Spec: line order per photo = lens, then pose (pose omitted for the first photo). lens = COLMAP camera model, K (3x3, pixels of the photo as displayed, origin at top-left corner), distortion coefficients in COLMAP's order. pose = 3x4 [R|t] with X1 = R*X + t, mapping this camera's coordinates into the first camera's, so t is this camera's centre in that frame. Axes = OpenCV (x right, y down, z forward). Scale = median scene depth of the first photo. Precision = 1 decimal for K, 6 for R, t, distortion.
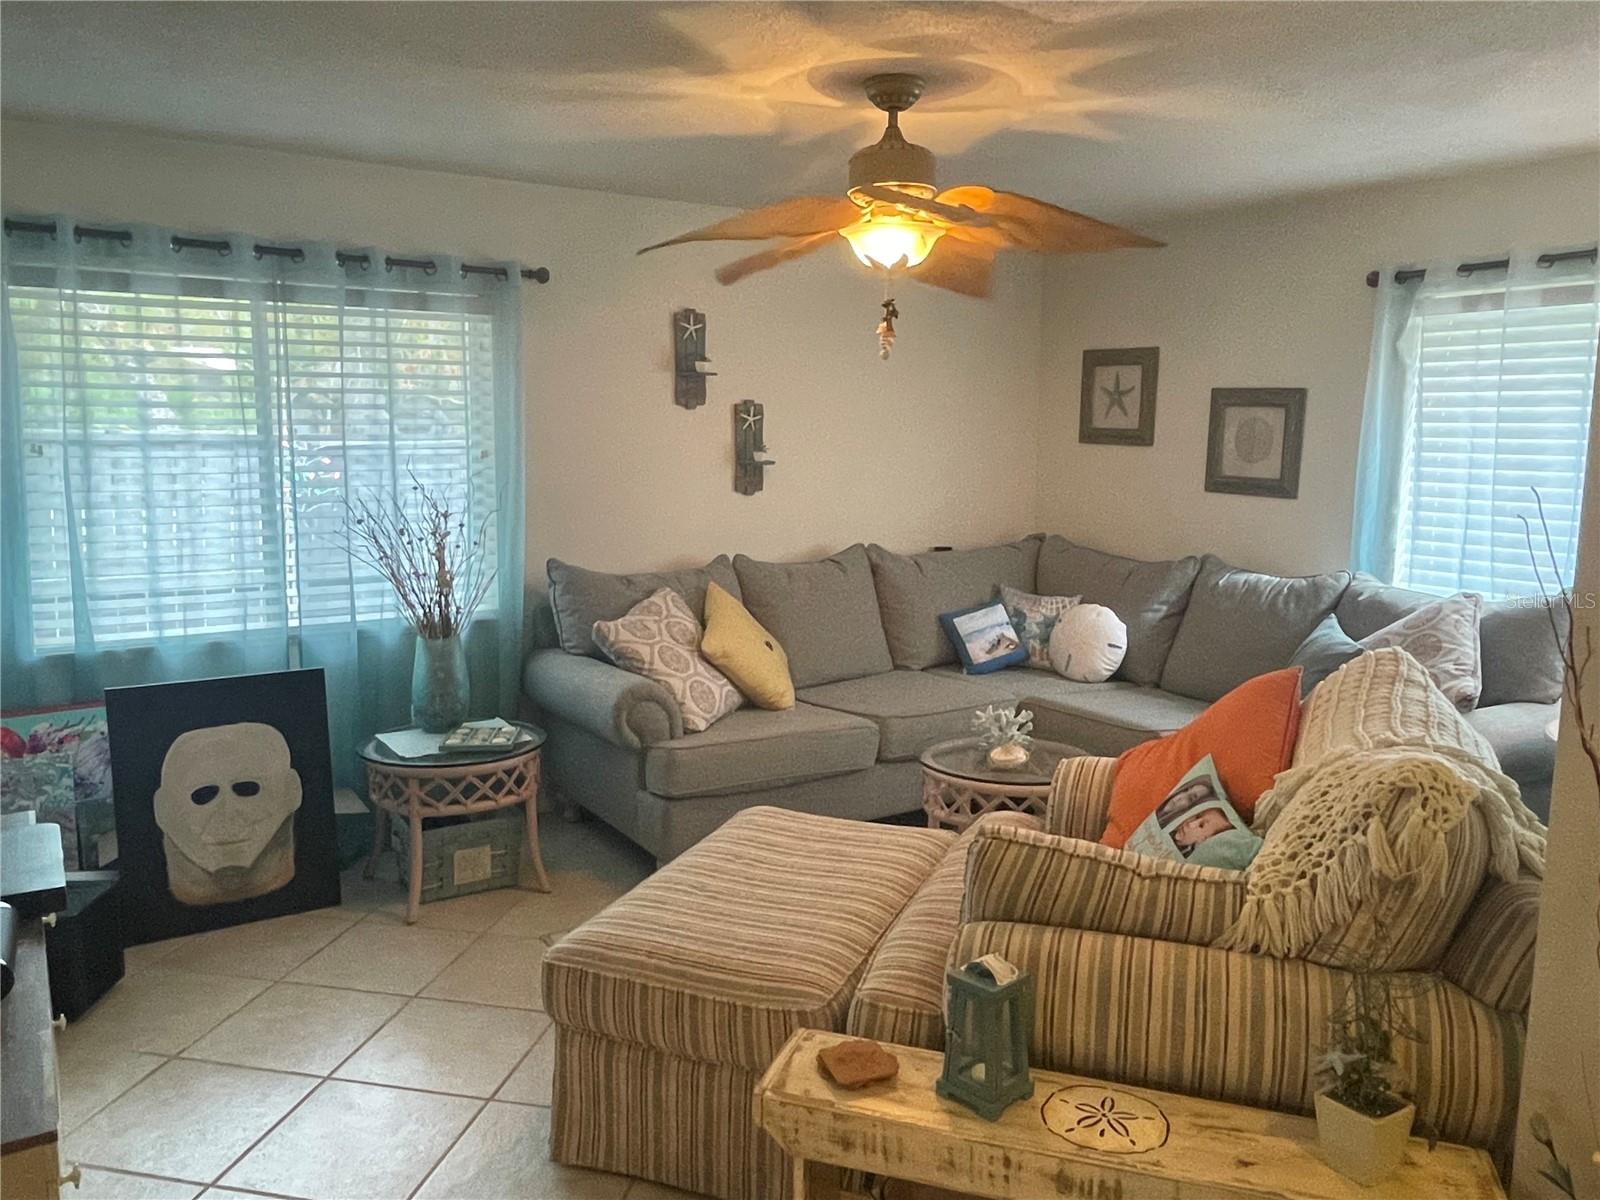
lens RADIAL K [[1194.6, 0, 796.6], [0, 1194.6, 592.0], [0, 0, 1]] dist [0.003129, 0.002229]
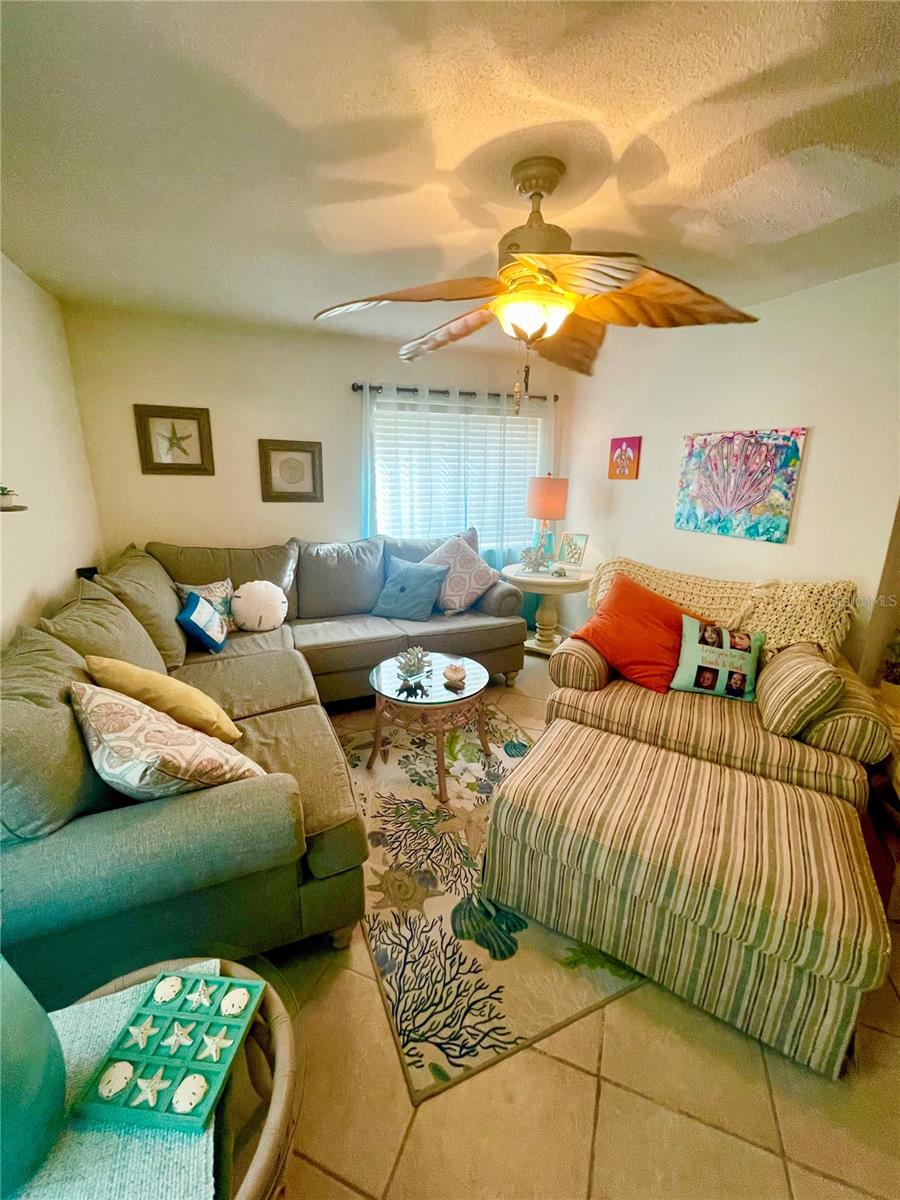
lens RADIAL K [[491.7, 0, 448.8], [0, 491.7, 597.9], [0, 0, 1]] dist [-0.002168, -0.000368]
pose [[0.176894, -0.265734, 0.947678, -0.317847], [0.125517, 0.961091, 0.246067, -0.094373], [-0.976194, 0.075422, 0.203366, 0.628062]]
